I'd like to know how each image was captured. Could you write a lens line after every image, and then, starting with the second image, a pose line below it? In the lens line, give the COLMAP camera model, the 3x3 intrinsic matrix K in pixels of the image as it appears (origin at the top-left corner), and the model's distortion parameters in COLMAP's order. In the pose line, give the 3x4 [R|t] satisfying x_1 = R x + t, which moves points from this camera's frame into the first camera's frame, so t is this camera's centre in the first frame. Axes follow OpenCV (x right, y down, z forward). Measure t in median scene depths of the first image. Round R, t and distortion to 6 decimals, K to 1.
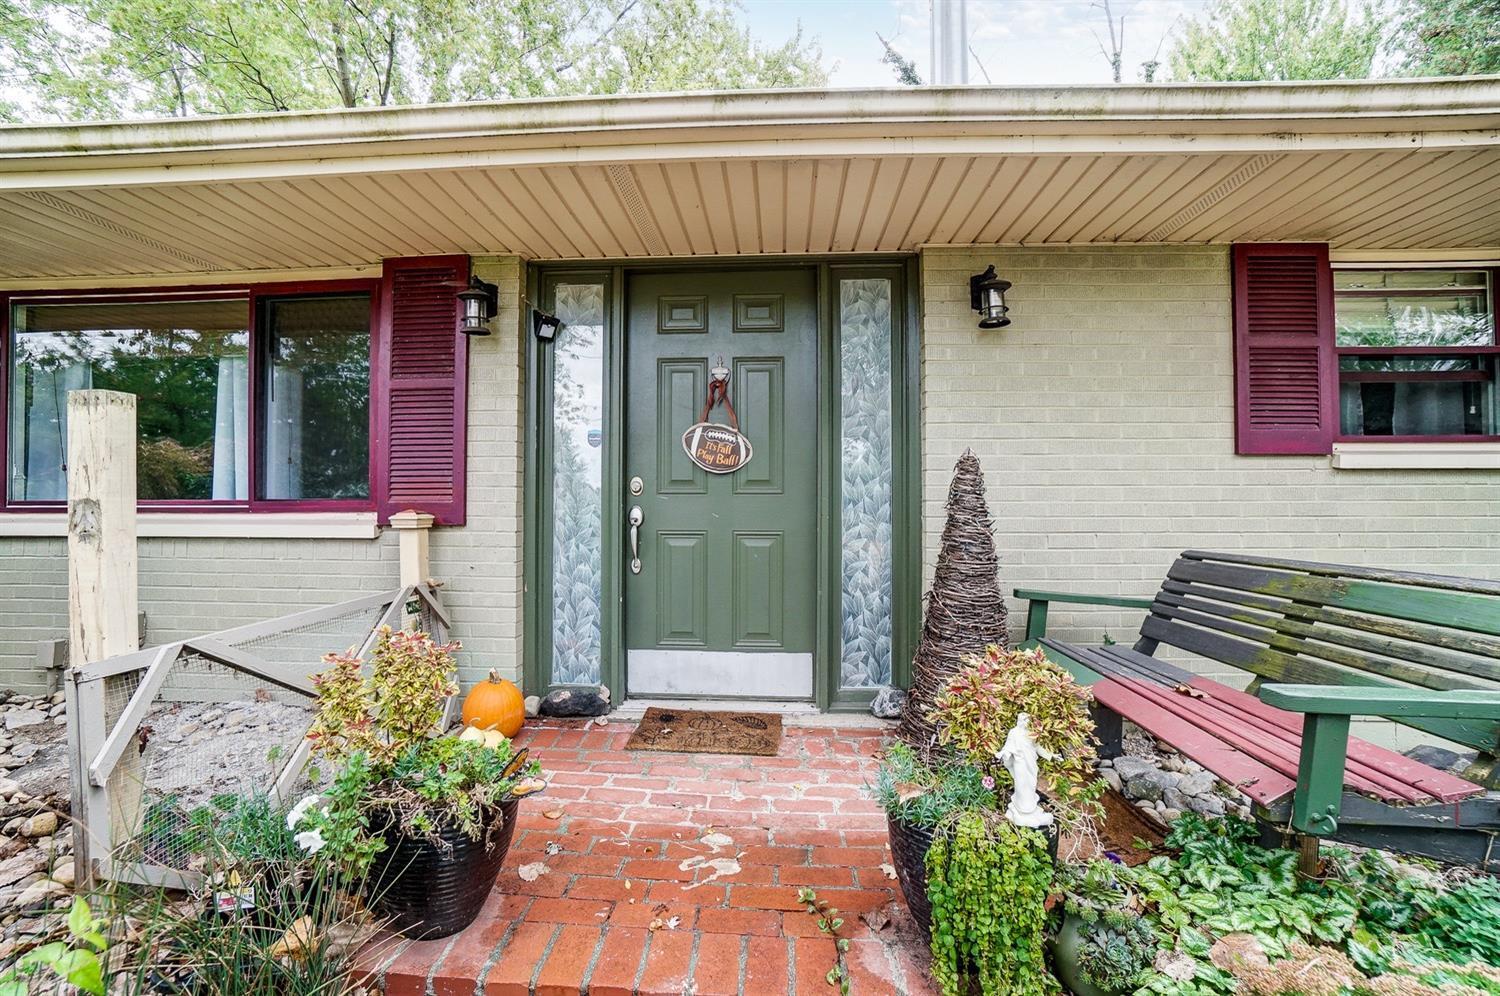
lens RADIAL K [[671.8, 0, 746.8], [0, 671.8, 486.9], [0, 0, 1]] dist [-0.026543, 0.000984]
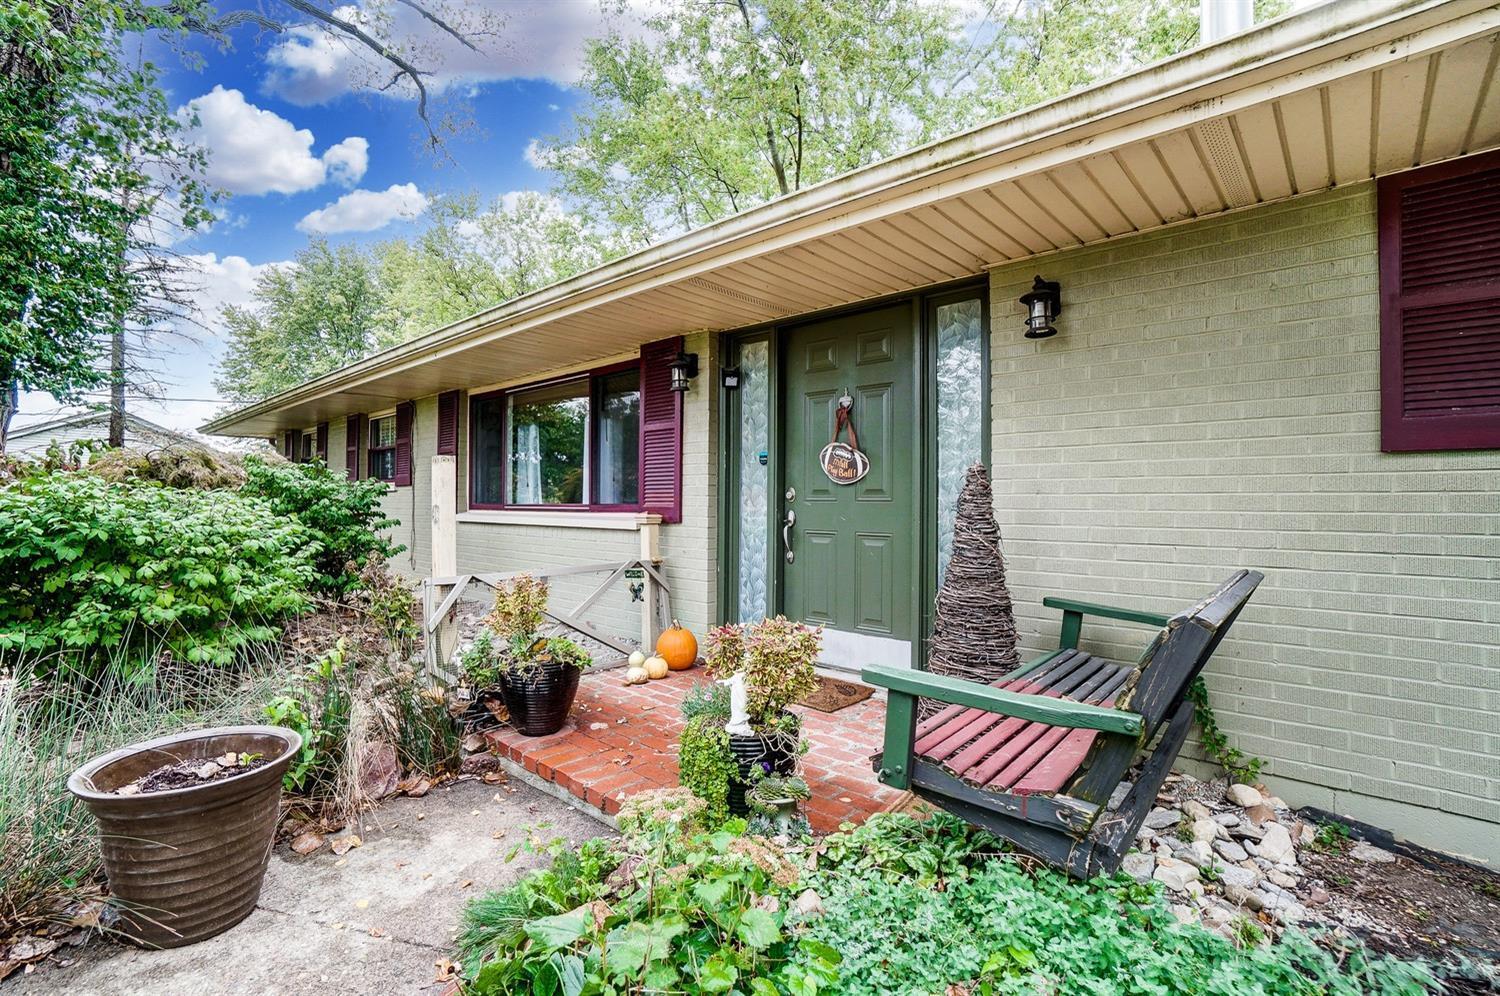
lens RADIAL K [[671.8, 0, 746.8], [0, 671.8, 486.9], [0, 0, 1]] dist [-0.026543, 0.000984]
pose [[0.785328, -0.010592, -0.618989, 0.599173], [0.008180, 0.999944, -0.006732, -0.008753], [0.619026, 0.000224, 0.785371, -0.059744]]
